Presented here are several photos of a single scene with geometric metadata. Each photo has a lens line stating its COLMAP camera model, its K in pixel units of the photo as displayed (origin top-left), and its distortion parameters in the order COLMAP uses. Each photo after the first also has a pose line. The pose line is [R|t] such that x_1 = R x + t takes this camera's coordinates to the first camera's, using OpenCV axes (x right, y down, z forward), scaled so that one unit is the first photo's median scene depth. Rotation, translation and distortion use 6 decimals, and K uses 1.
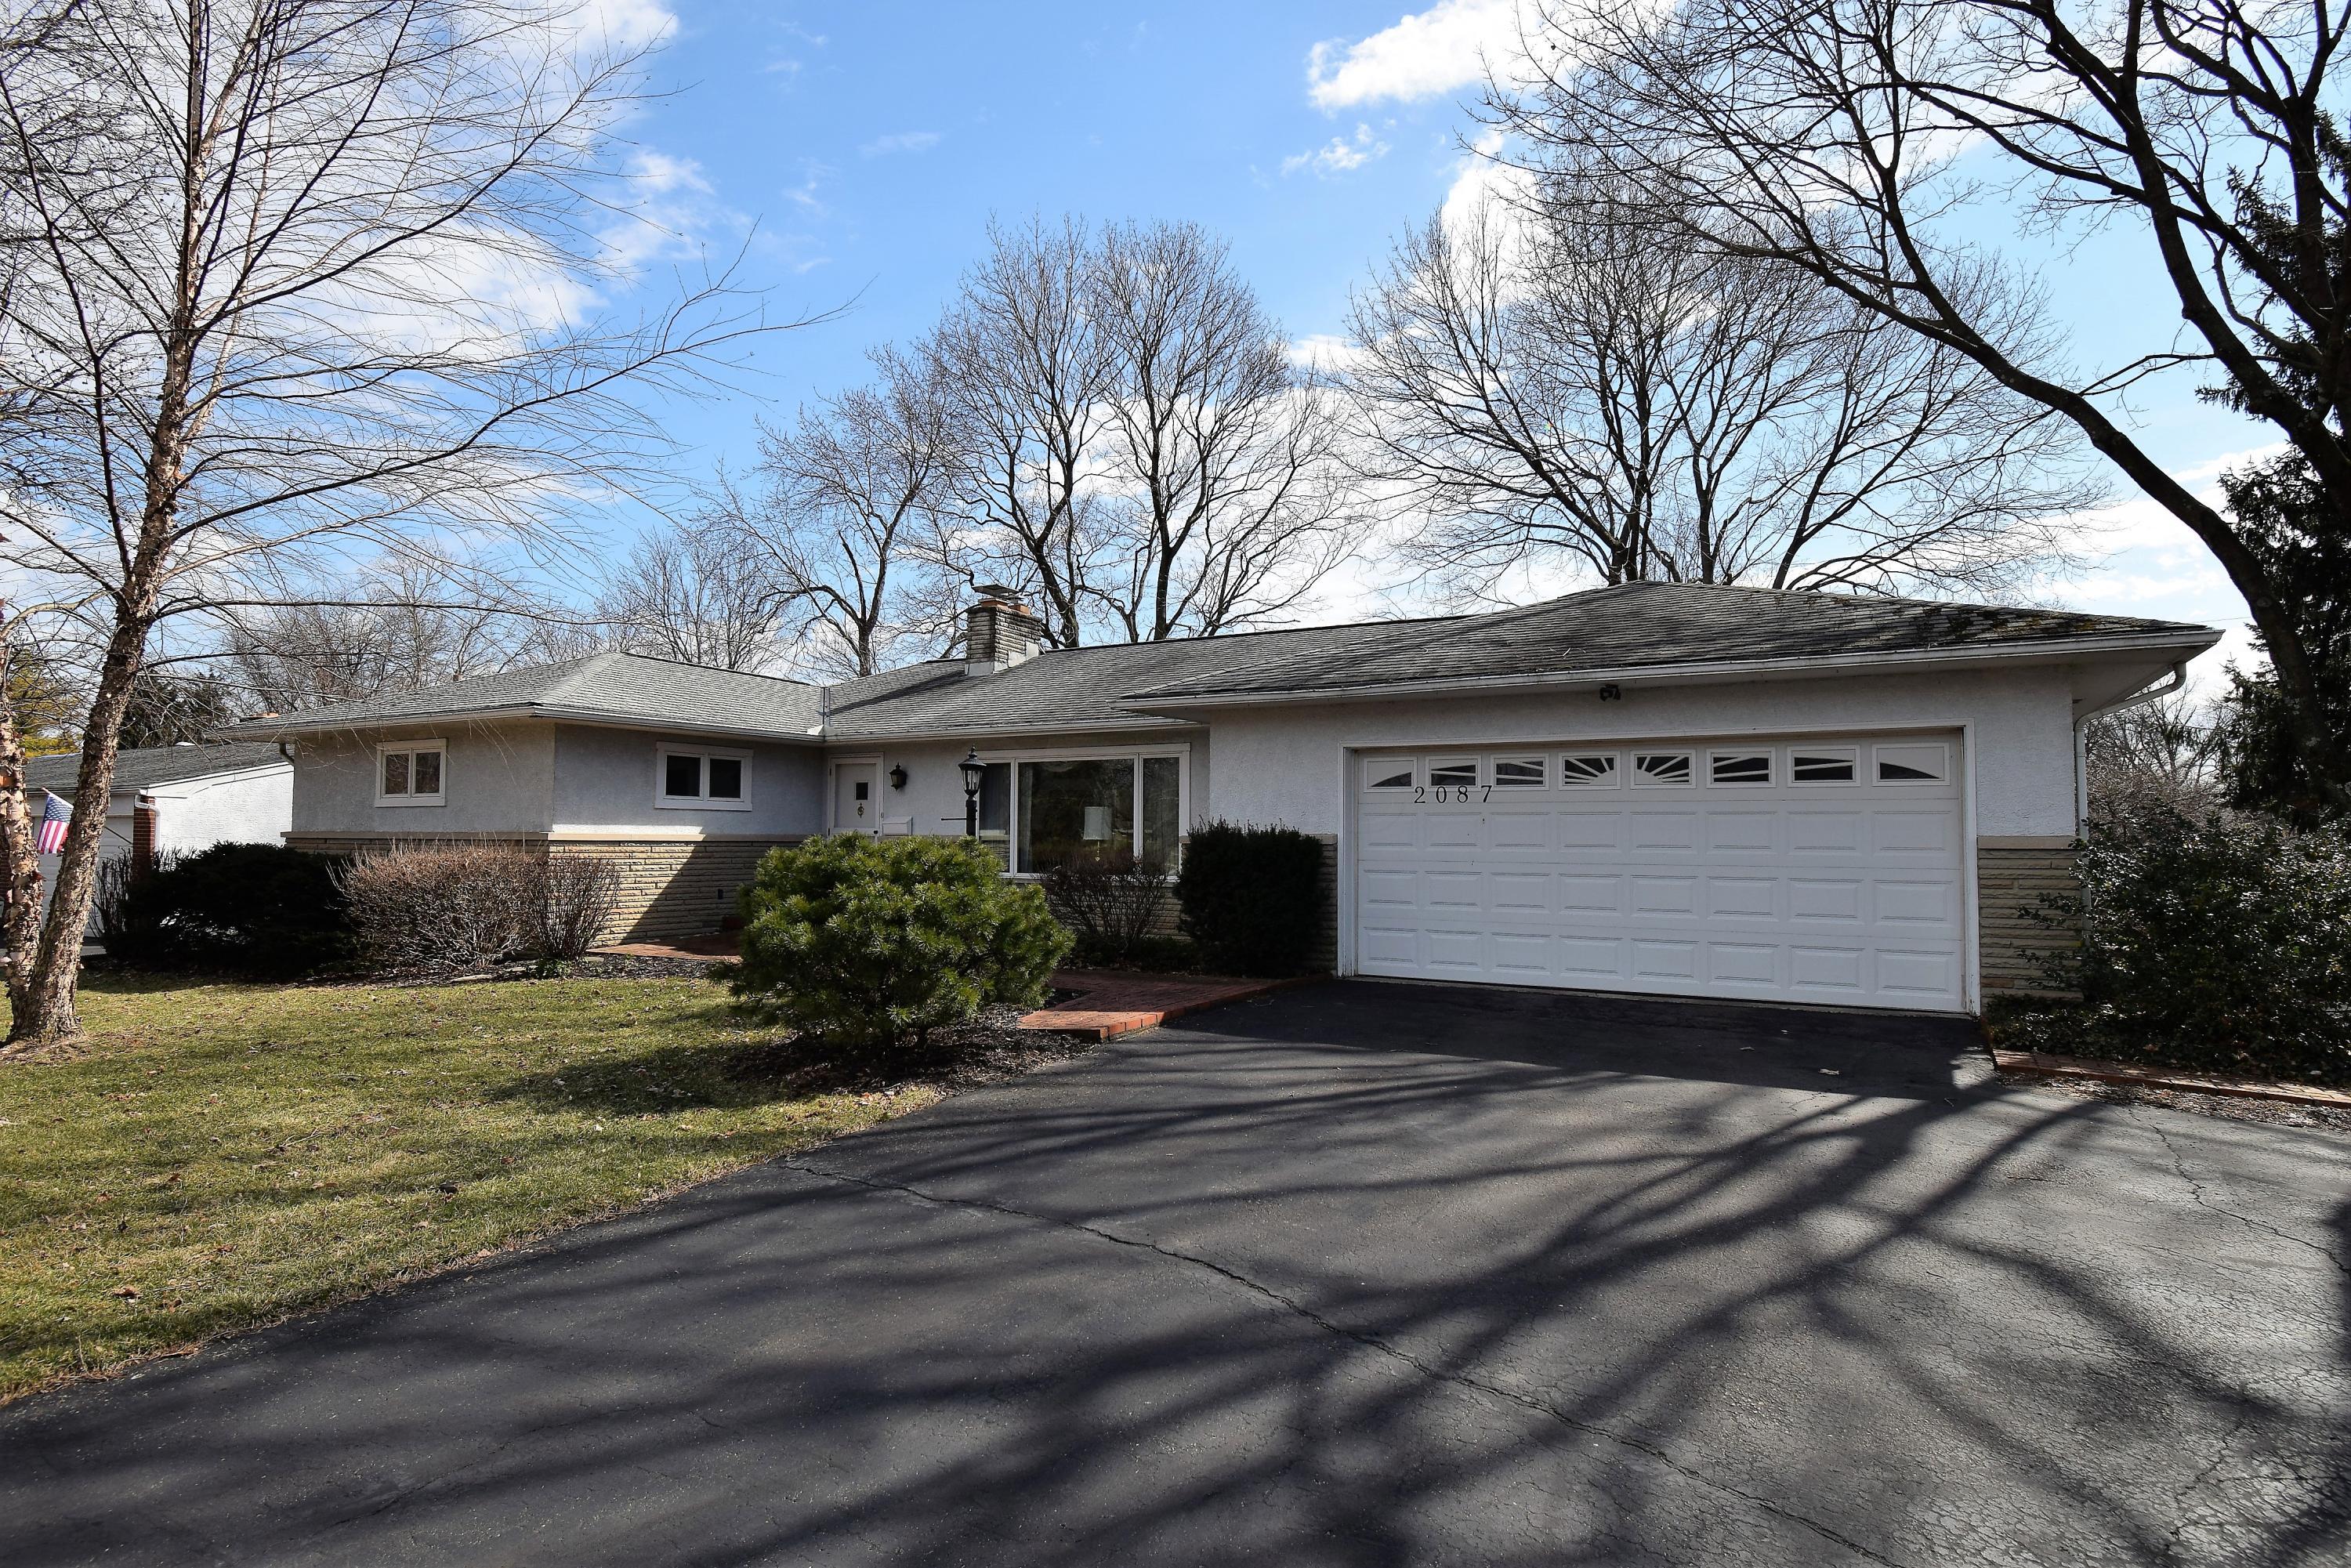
lens RADIAL K [[1255.9, 0, 1175.5], [0, 1255.9, 784.0], [0, 0, 1]] dist [0.026726, -0.042579]
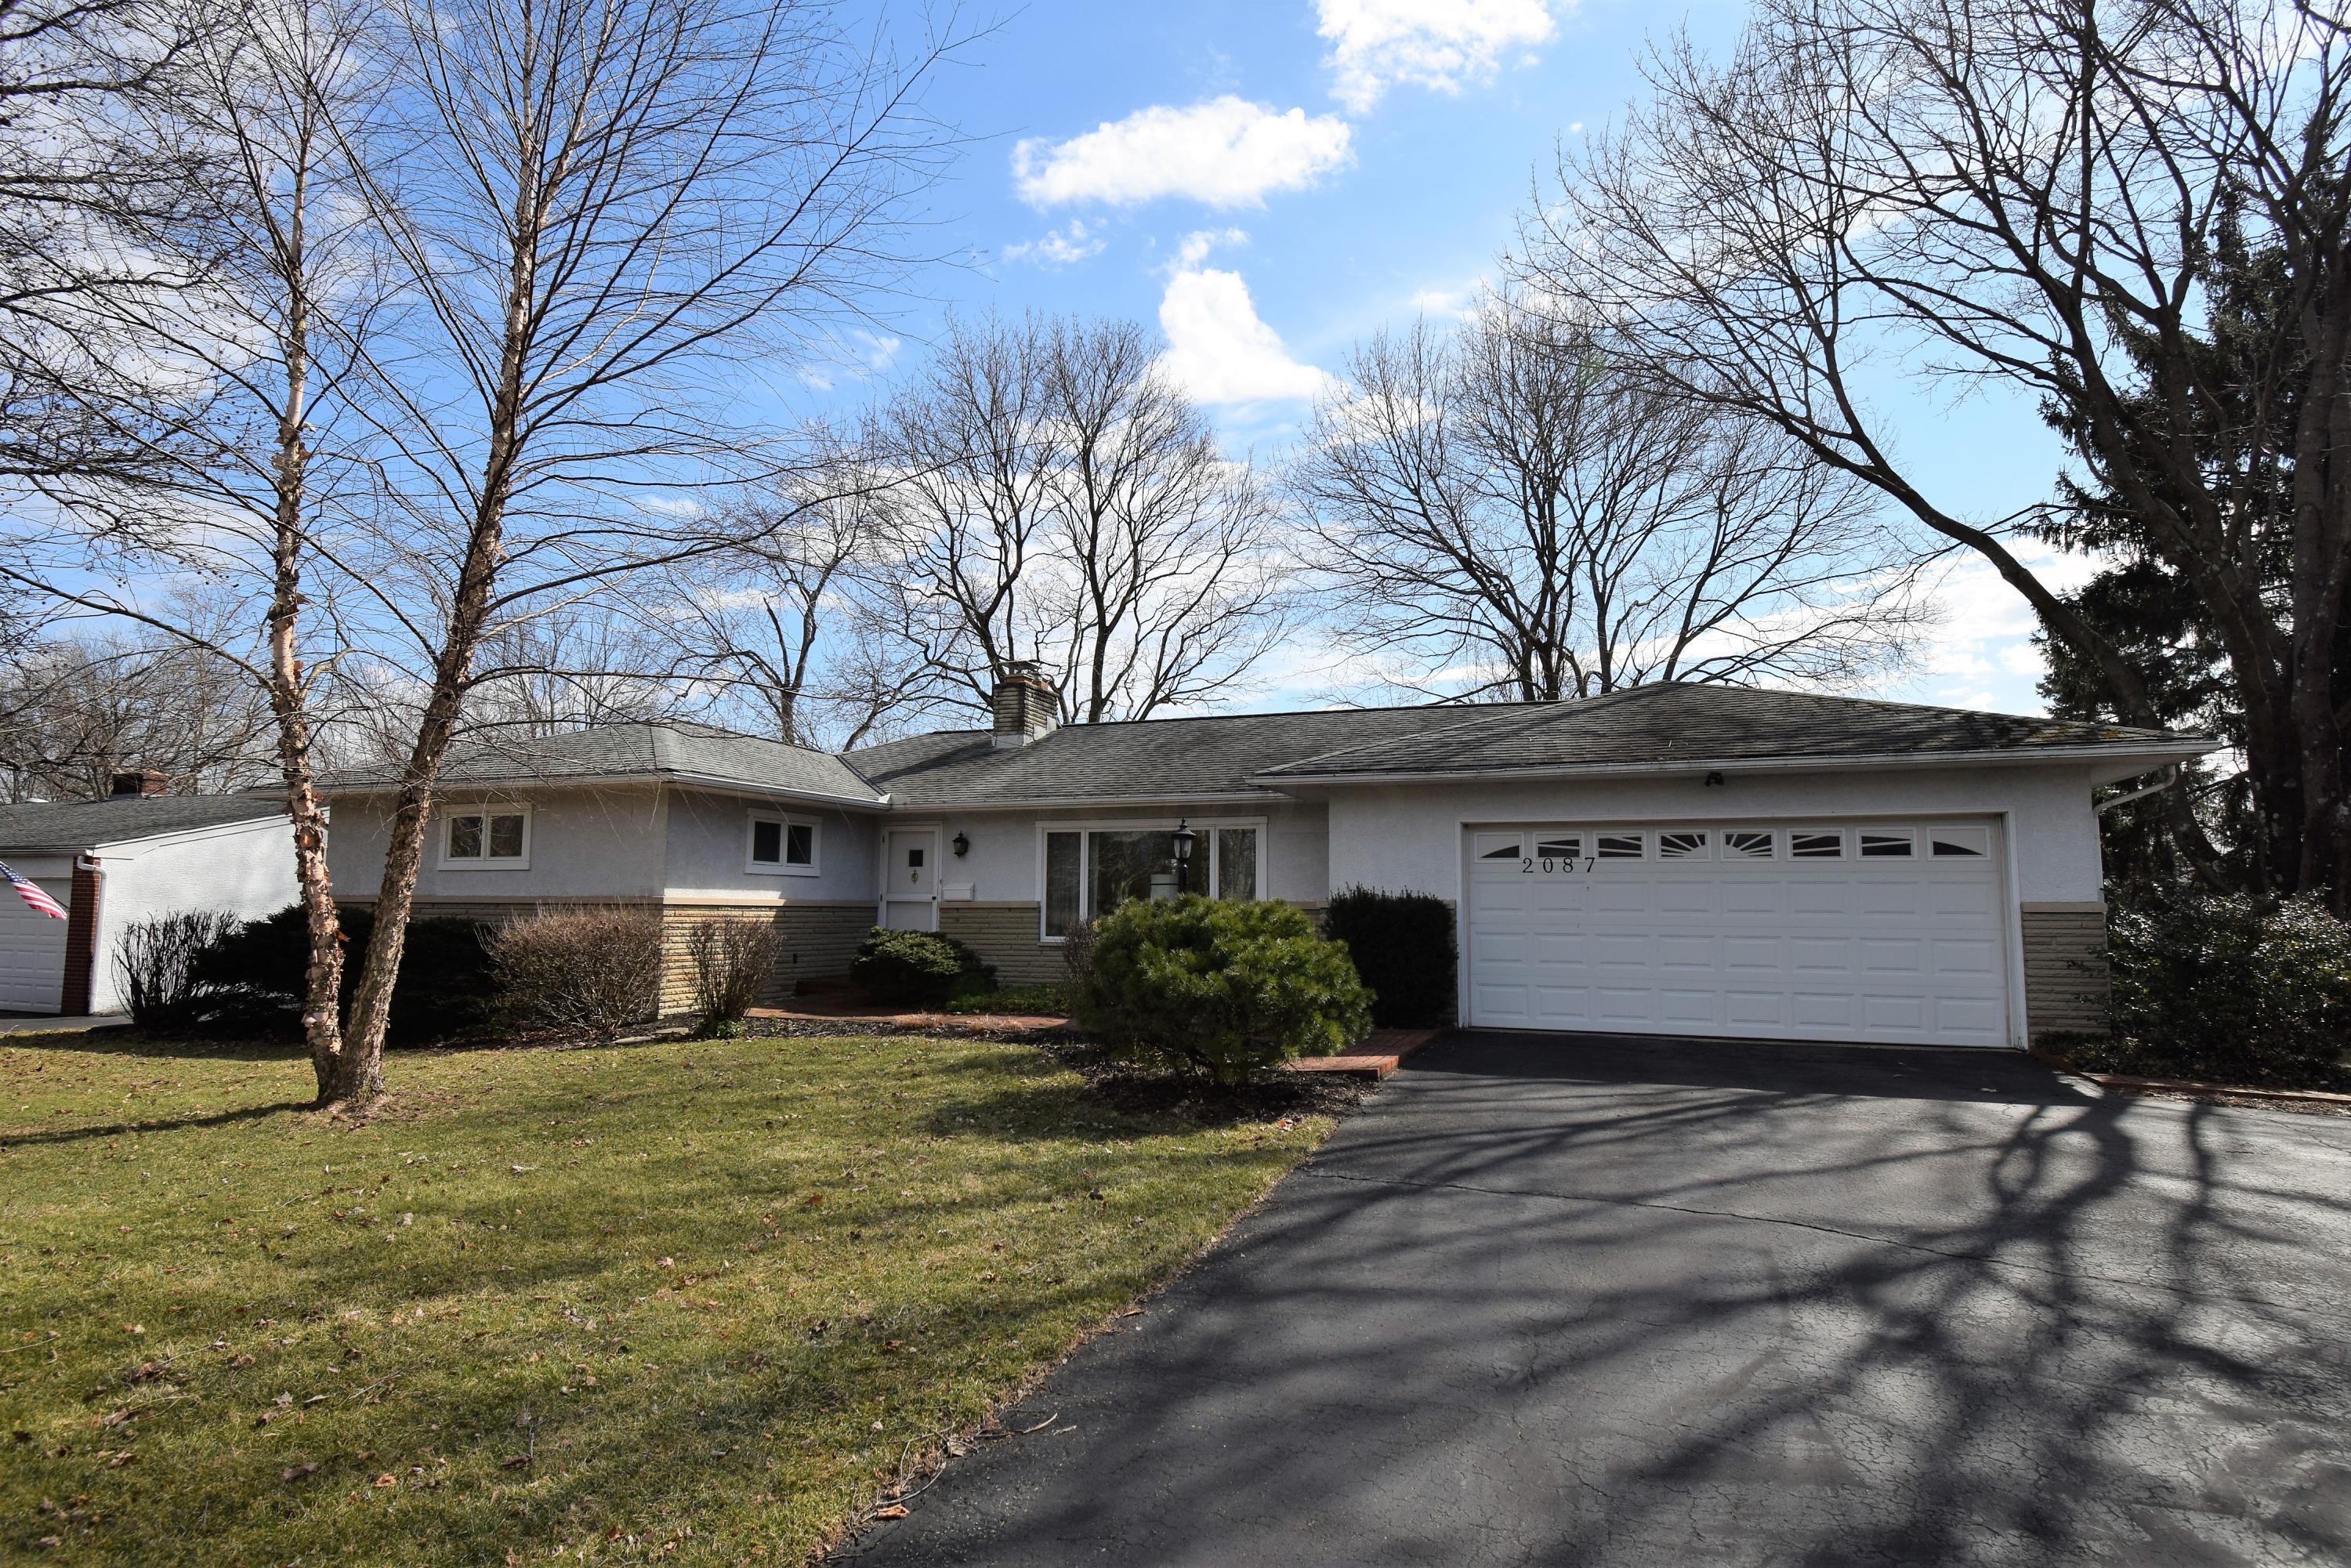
lens RADIAL K [[1255.9, 0, 1175.5], [0, 1255.9, 784.0], [0, 0, 1]] dist [0.026726, -0.042579]
pose [[0.989112, 0.016775, 0.146207, -0.276980], [-0.008551, 0.998355, -0.056696, 0.002407], [-0.146917, 0.054828, 0.987628, -0.076087]]
